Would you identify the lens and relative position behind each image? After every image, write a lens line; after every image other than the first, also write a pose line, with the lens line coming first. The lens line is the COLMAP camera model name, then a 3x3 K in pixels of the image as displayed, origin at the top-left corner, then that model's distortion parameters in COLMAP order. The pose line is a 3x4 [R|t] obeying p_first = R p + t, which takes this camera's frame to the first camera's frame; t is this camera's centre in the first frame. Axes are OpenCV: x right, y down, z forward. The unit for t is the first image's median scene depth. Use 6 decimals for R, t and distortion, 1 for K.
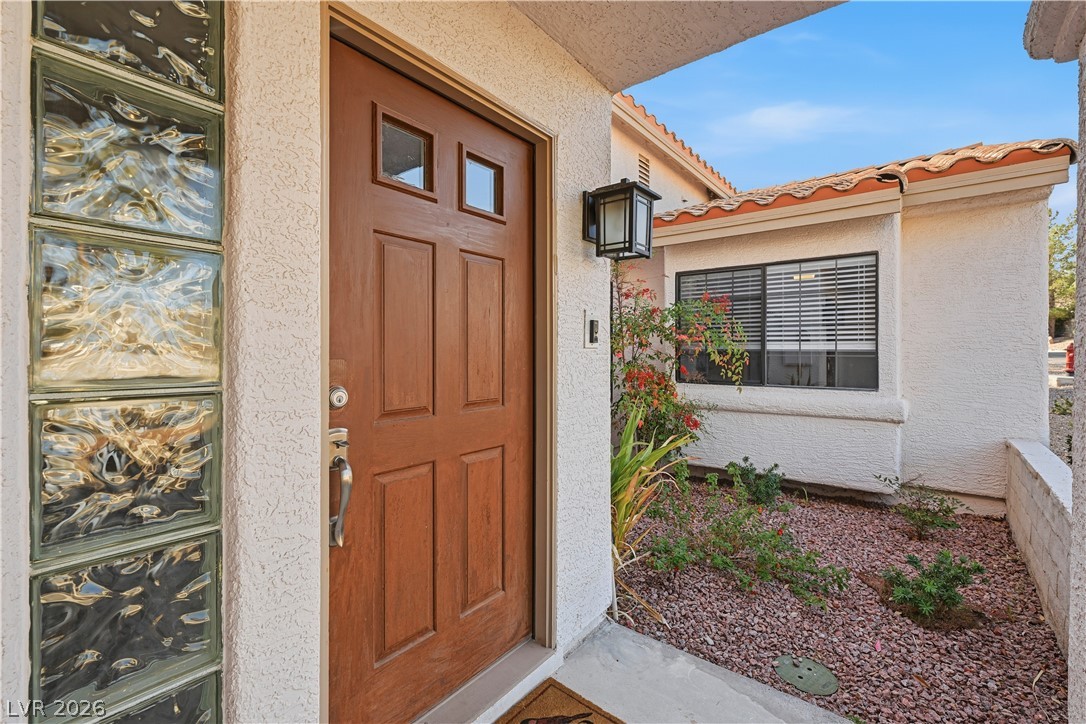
lens RADIAL K [[463.5, 0, 546.1], [0, 463.5, 357.6], [0, 0, 1]] dist [0.001531, 0.000004]
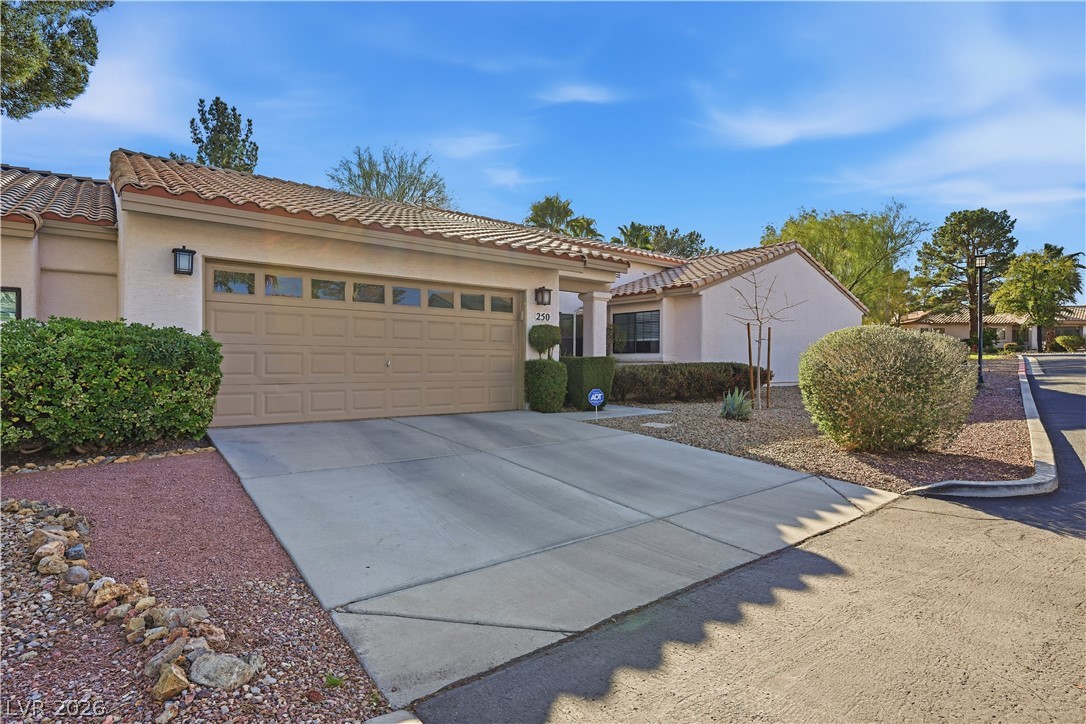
lens RADIAL K [[562.6, 0, 546.1], [0, 562.6, 355.8], [0, 0, 1]] dist [-0.002541, -0.000092]
pose [[0.977686, 0.004886, -0.210015, 0.767519], [-0.009370, 0.999749, -0.020361, 0.178607], [0.209863, 0.021875, 0.977486, -3.013729]]
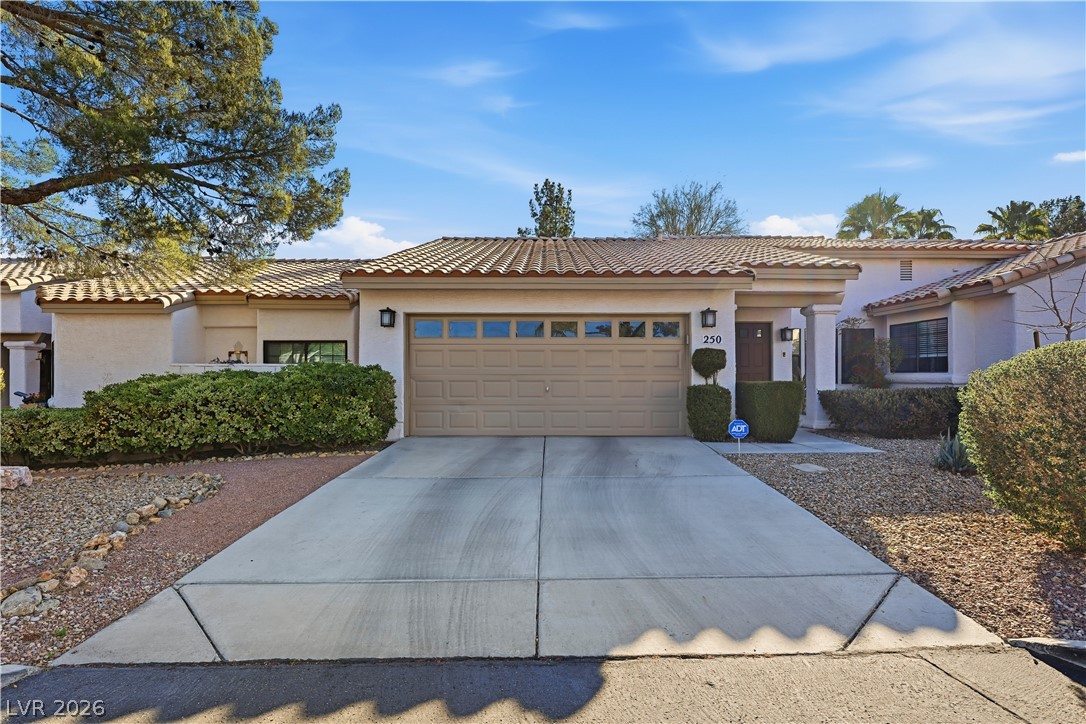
lens RADIAL K [[505.5, 0, 543.0], [0, 505.5, 362.0], [0, 0, 1]] dist [-0.001837, -0.000094]
pose [[0.639418, -0.017848, -0.768652, 1.422745], [-0.009131, 0.999484, -0.030804, 0.120486], [0.768805, 0.026715, 0.638925, -2.476606]]
